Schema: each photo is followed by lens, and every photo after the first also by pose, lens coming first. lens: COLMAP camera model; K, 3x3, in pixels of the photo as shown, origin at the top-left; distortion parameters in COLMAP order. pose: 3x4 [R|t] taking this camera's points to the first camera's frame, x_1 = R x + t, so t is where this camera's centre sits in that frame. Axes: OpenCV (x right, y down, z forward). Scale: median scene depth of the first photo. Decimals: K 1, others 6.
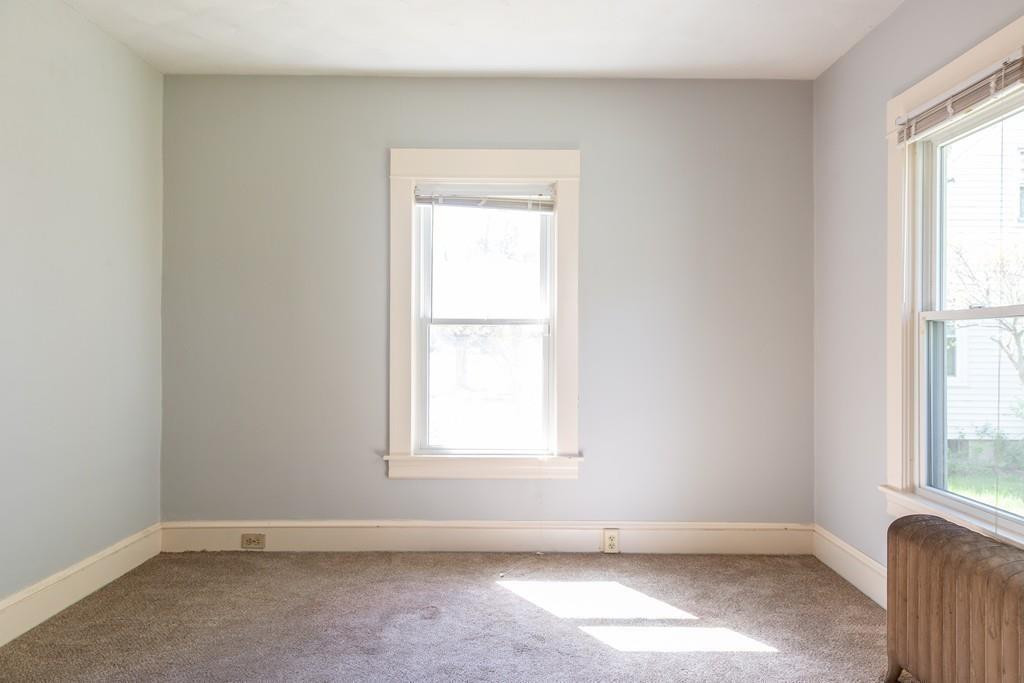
lens RADIAL K [[703.8, 0, 515.8], [0, 703.8, 344.5], [0, 0, 1]] dist [0.019150, 0.002132]
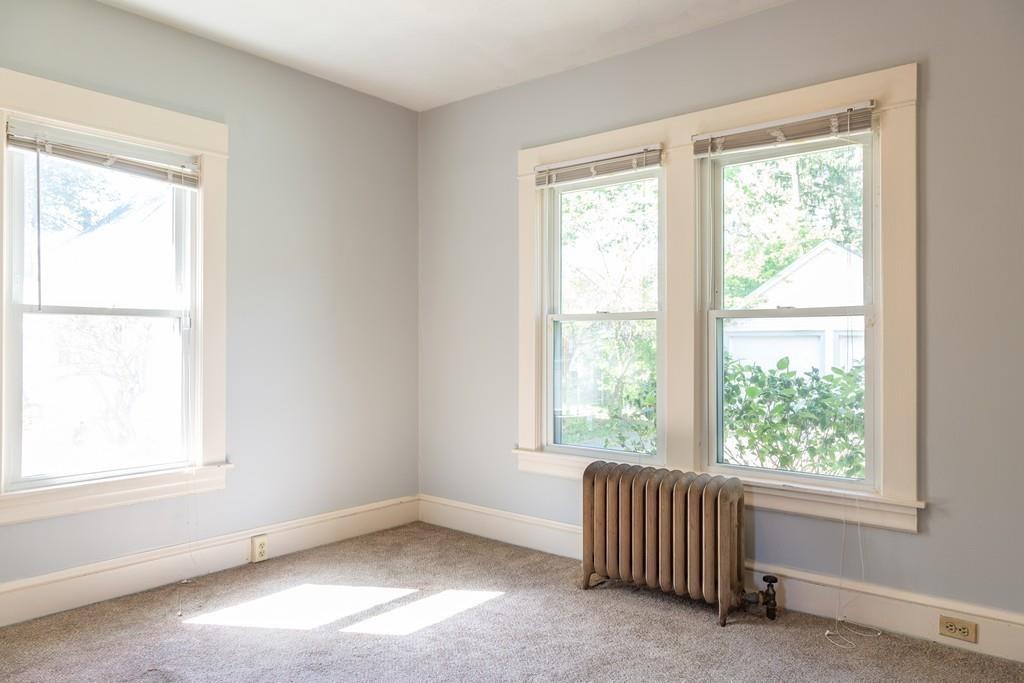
lens RADIAL K [[679.5, 0, 510.8], [0, 679.5, 344.9], [0, 0, 1]] dist [0.007301, 0.002860]
pose [[0.667876, -0.006814, 0.744241, -0.320966], [0.003789, 0.999976, 0.005754, 0.002886], [-0.744263, -0.001023, 0.667886, 0.145860]]
